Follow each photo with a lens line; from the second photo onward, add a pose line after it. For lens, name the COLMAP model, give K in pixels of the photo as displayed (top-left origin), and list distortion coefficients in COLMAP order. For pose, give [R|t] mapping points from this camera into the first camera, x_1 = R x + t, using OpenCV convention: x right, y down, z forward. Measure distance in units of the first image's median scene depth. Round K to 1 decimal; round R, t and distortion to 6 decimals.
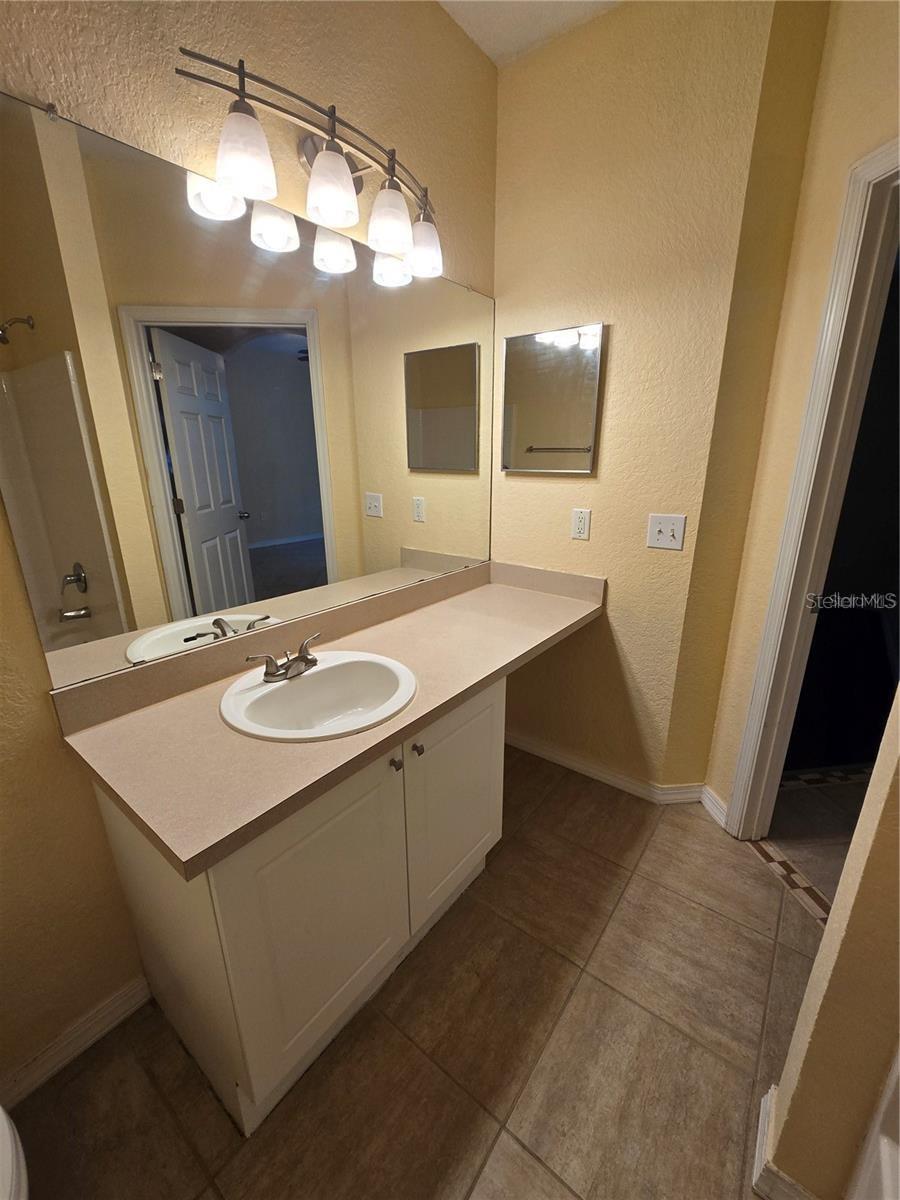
lens RADIAL K [[493.7, 0, 454.7], [0, 493.7, 606.8], [0, 0, 1]] dist [-0.008905, 0.004659]
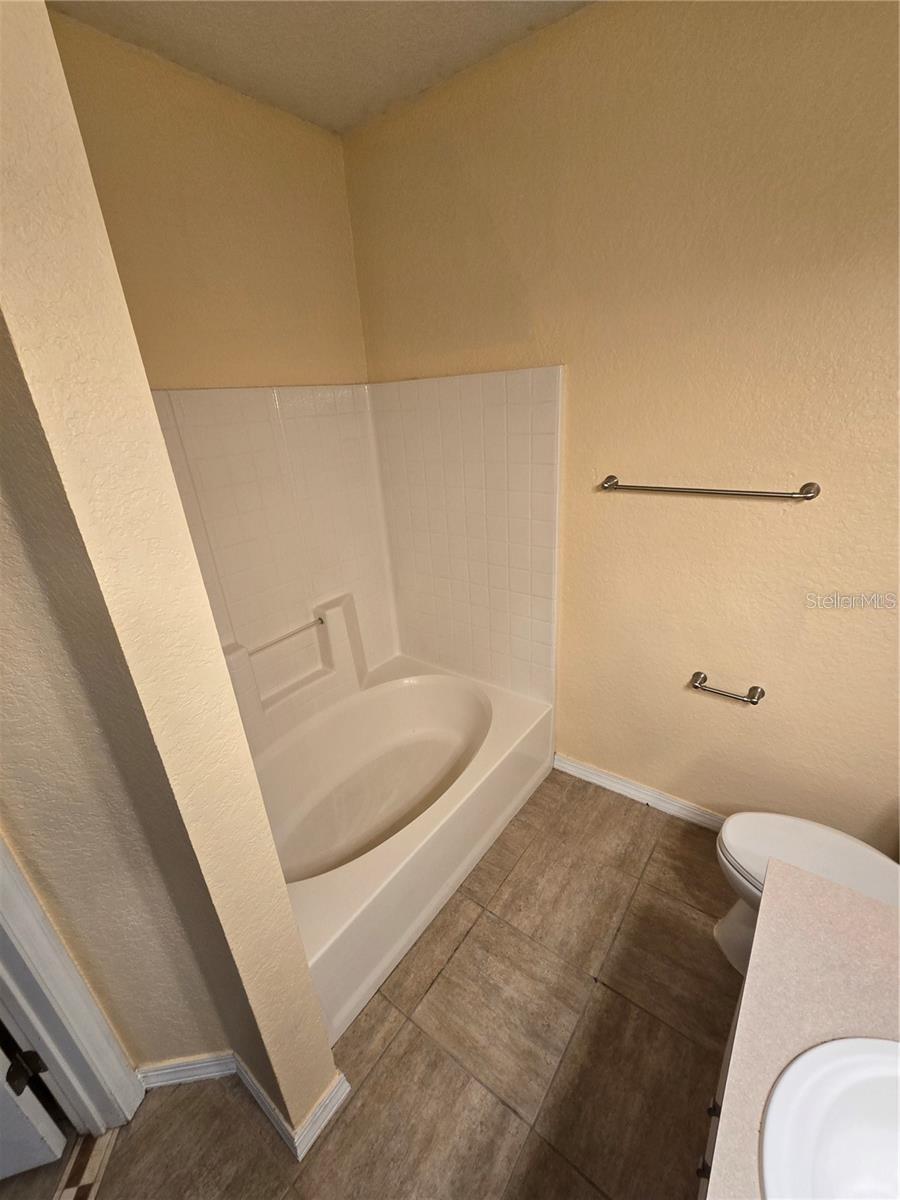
lens RADIAL K [[493.7, 0, 454.7], [0, 493.7, 606.8], [0, 0, 1]] dist [-0.008905, 0.004659]
pose [[-0.997977, 0.062050, 0.013880, 0.148318], [0.056204, 0.758801, 0.648893, -0.523420], [0.029731, 0.648361, -0.760753, 0.844616]]
